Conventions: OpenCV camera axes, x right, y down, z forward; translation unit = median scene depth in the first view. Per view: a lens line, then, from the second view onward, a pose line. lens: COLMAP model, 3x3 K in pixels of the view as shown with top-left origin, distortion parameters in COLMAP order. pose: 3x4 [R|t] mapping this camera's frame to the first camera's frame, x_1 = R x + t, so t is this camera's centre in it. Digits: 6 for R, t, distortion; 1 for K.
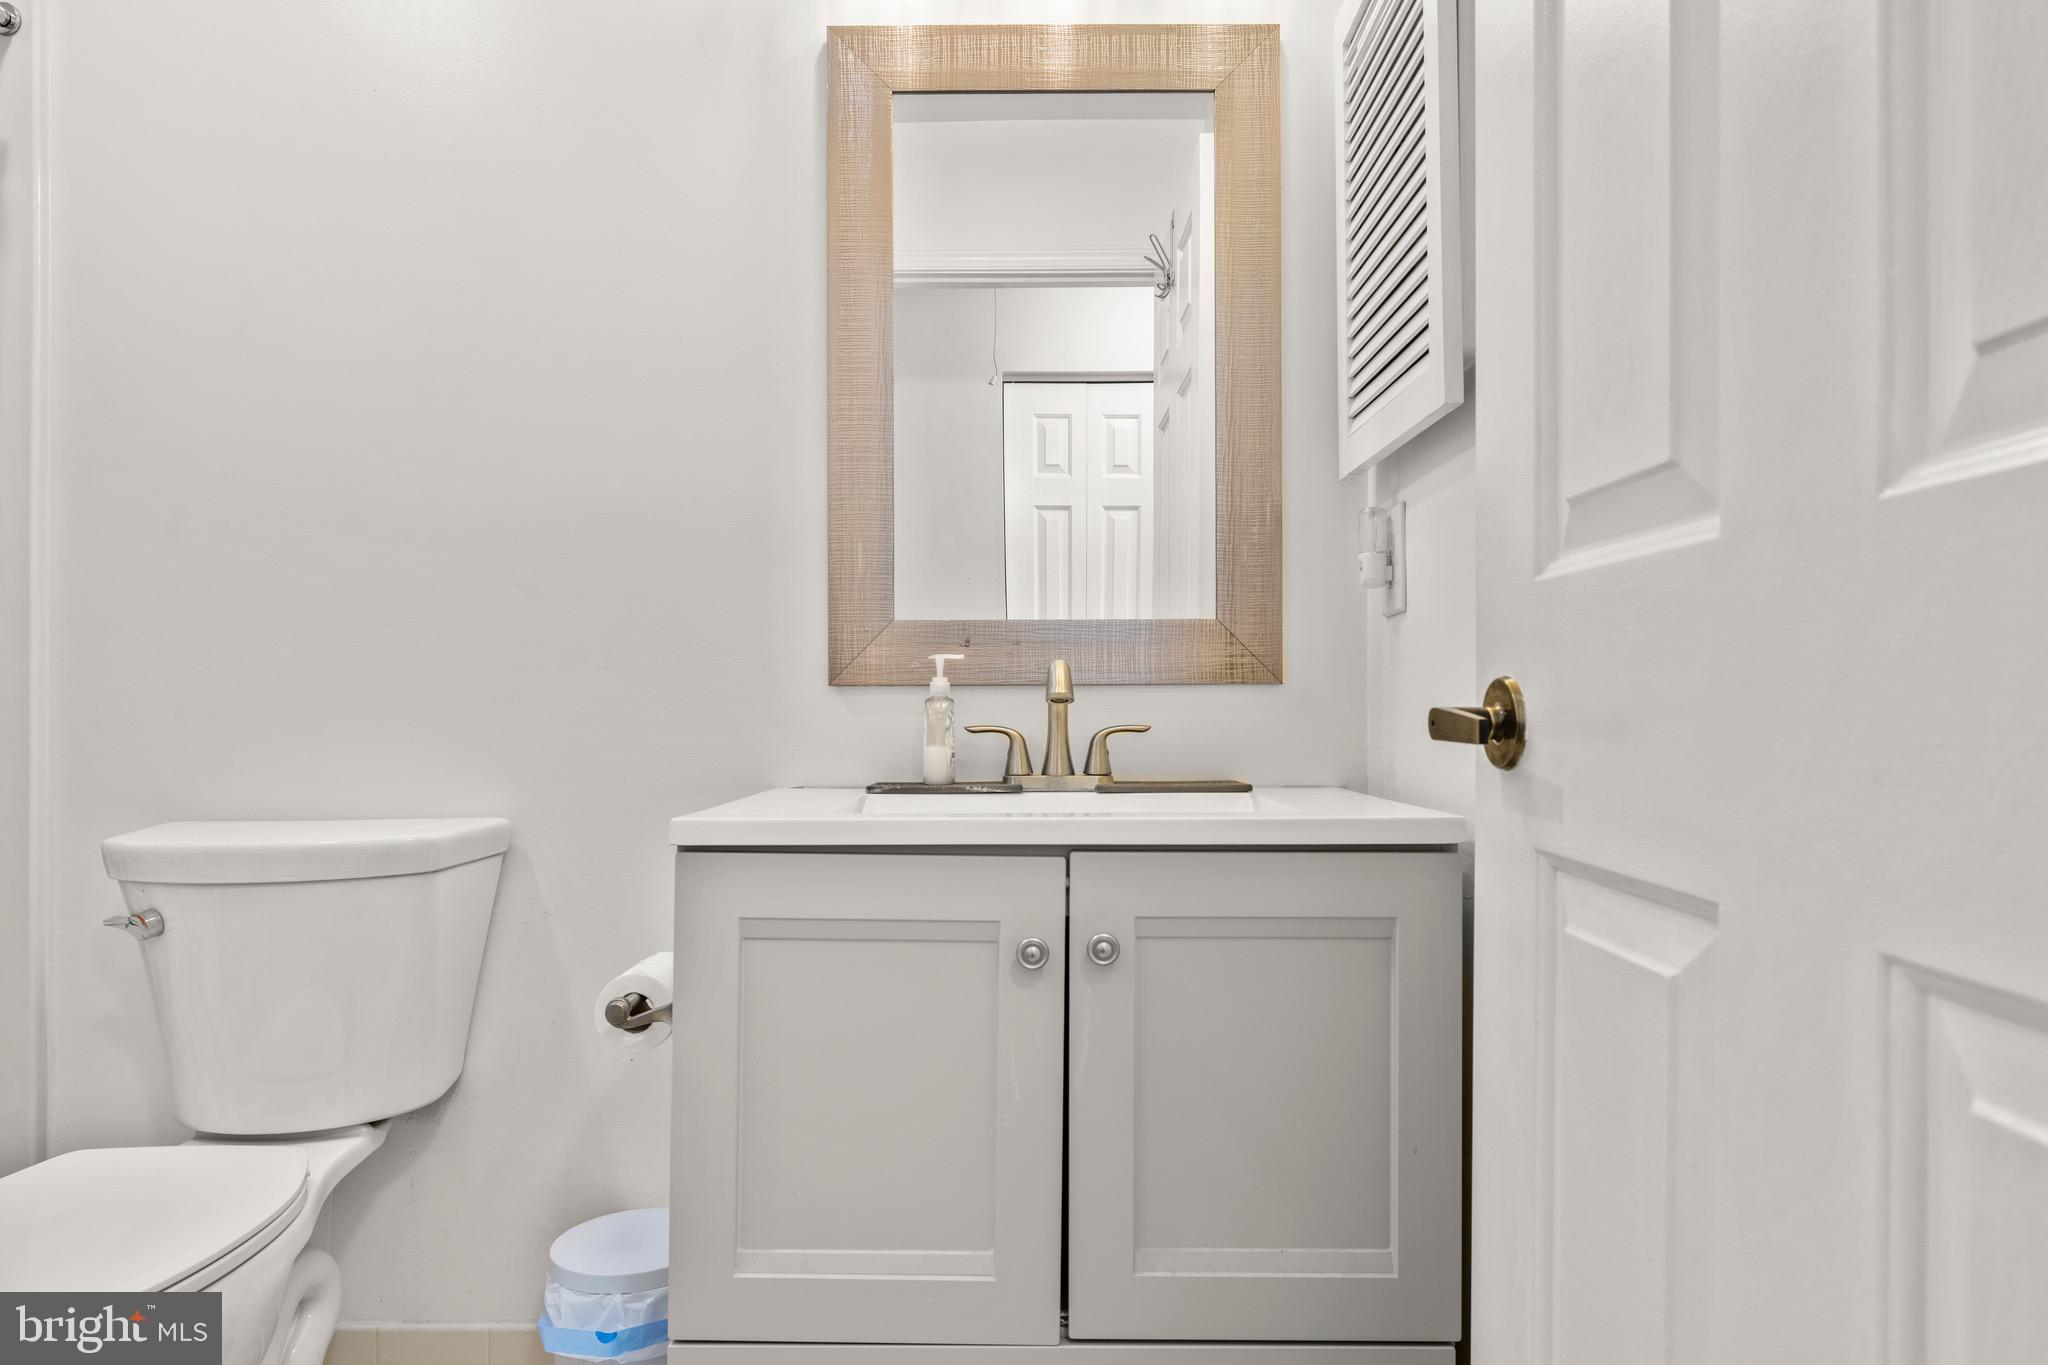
lens RADIAL K [[1214.6, 0, 1024.9], [0, 1214.6, 725.4], [0, 0, 1]] dist [-0.005191, 0.000651]
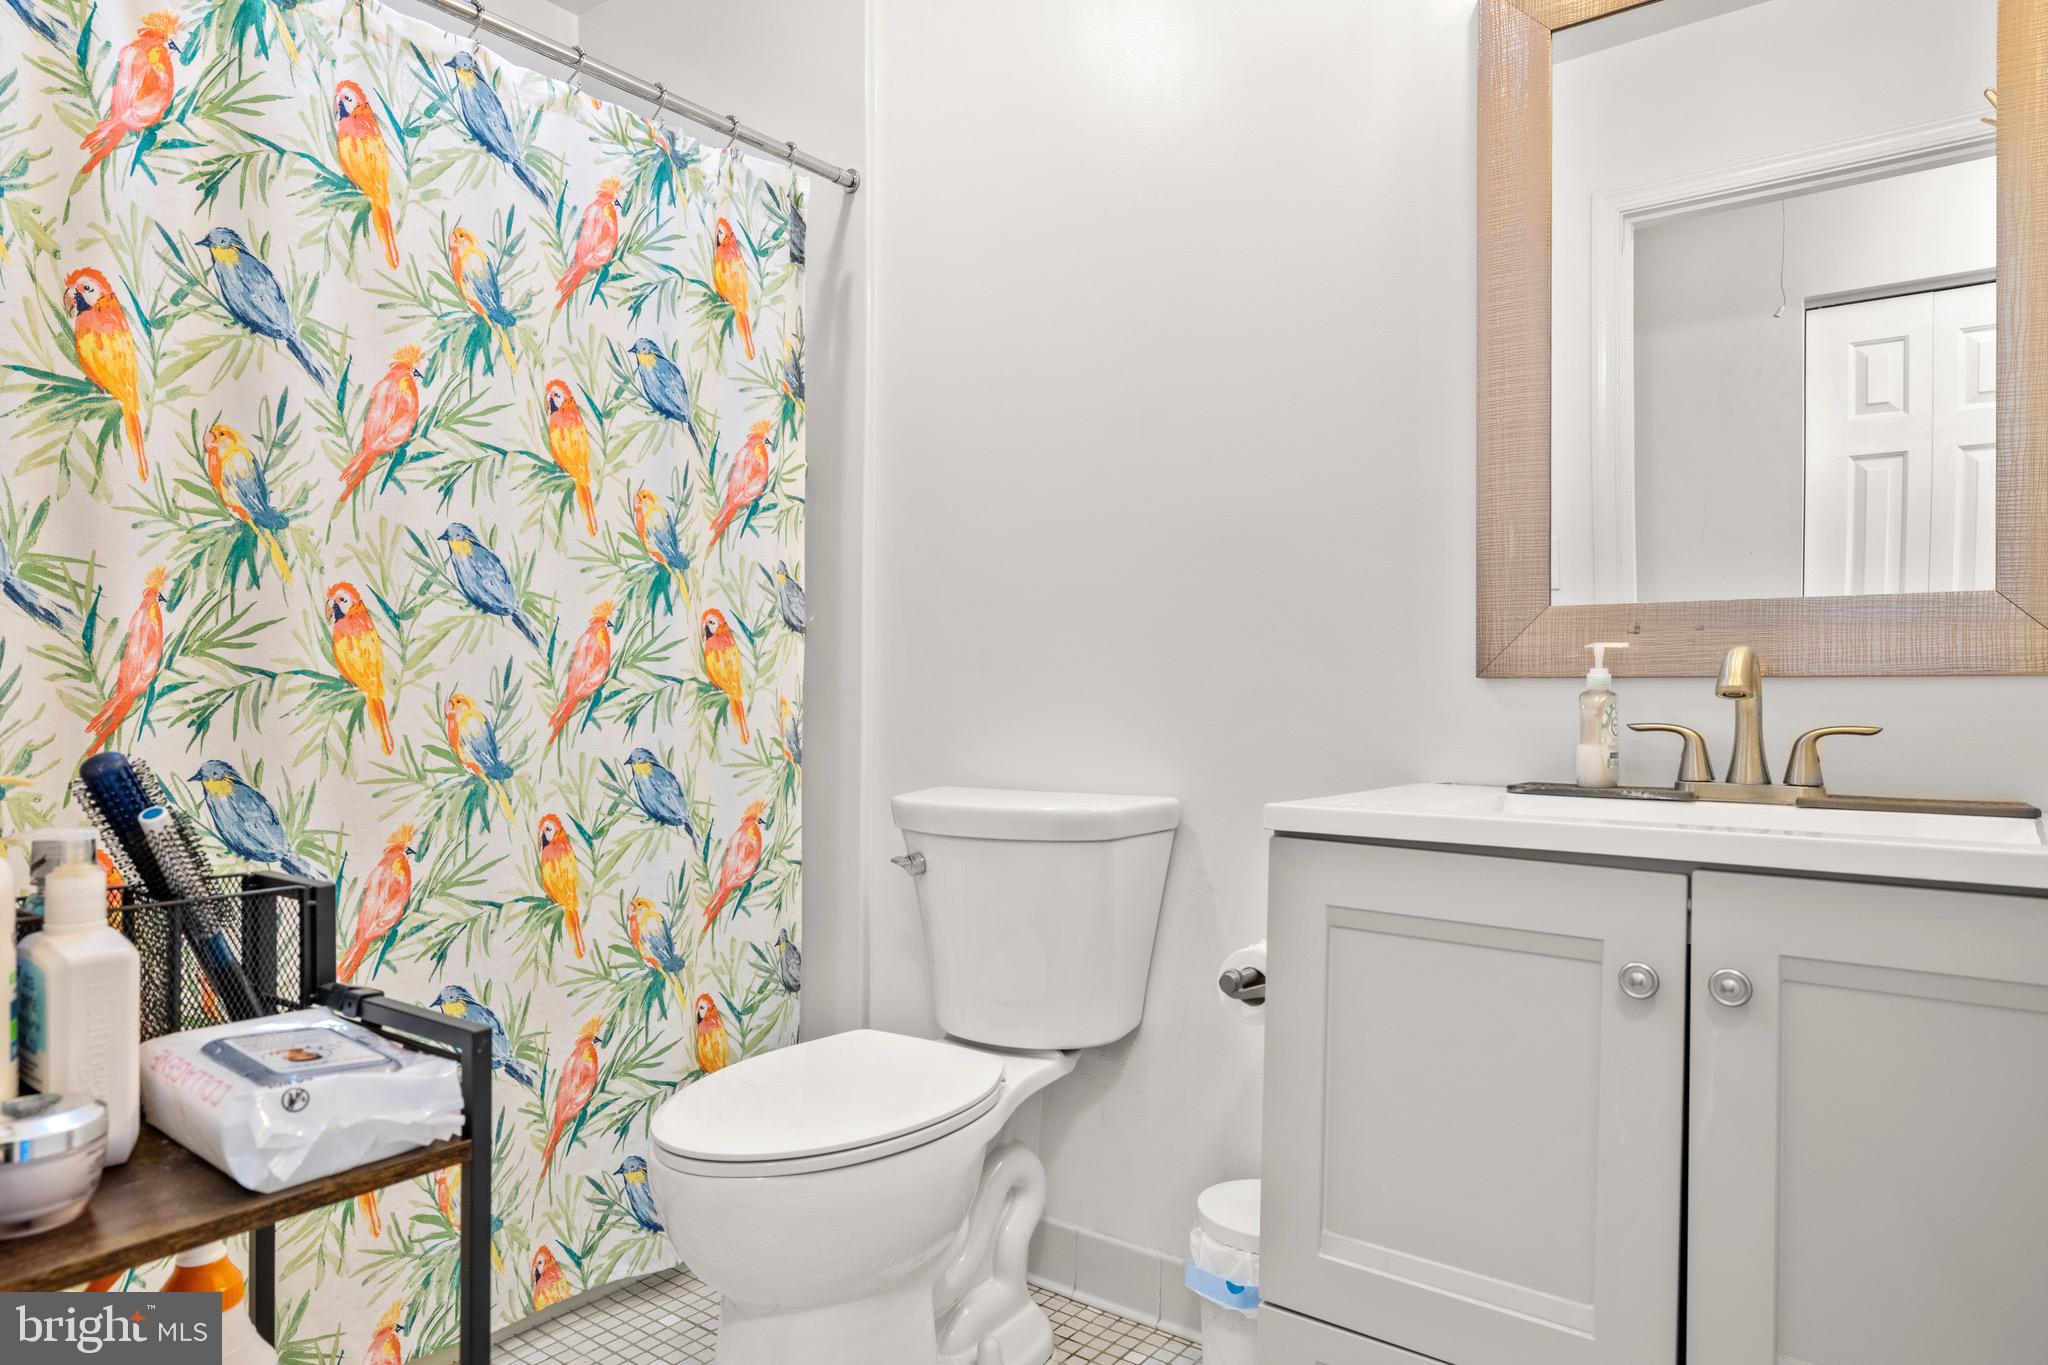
lens RADIAL K [[1248.6, 0, 1026.0], [0, 1248.6, 723.6], [0, 0, 1]] dist [0.002587, 0.000736]
pose [[0.805734, 0.020902, -0.591909, 0.150944], [-0.018620, 0.999777, 0.009958, 0.000084], [0.591985, 0.002998, 0.805944, 0.003536]]
